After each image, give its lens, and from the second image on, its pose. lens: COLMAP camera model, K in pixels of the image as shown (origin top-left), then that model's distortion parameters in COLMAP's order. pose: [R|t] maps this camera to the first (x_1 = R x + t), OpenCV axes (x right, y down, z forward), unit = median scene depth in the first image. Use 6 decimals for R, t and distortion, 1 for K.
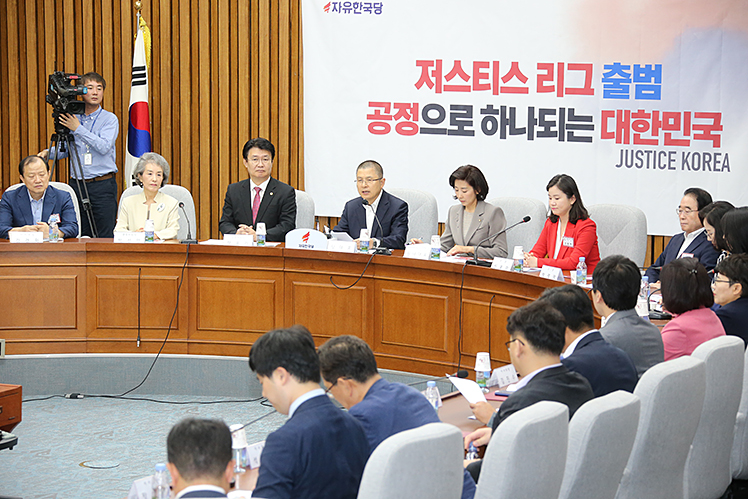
lens RADIAL K [[2791.6, 0, 374.0], [0, 2791.6, 249.5], [0, 0, 1]] dist [1.103230, 0.912648]
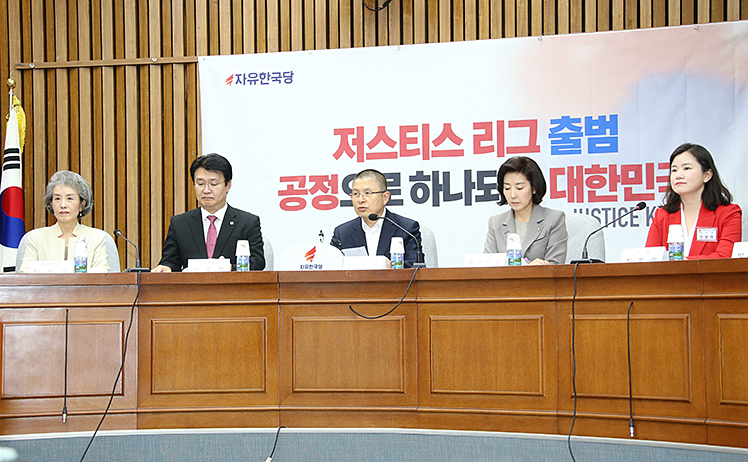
lens RADIAL K [[1379.7, 0, 375.2], [0, 1379.7, 247.9], [0, 0, 1]] dist [0.396391, 0.053308]
pose [[0.972017, -0.006000, 0.234832, -0.081477], [0.043836, 0.986747, -0.156232, 0.044829], [-0.230783, 0.162154, 0.959399, 0.575309]]
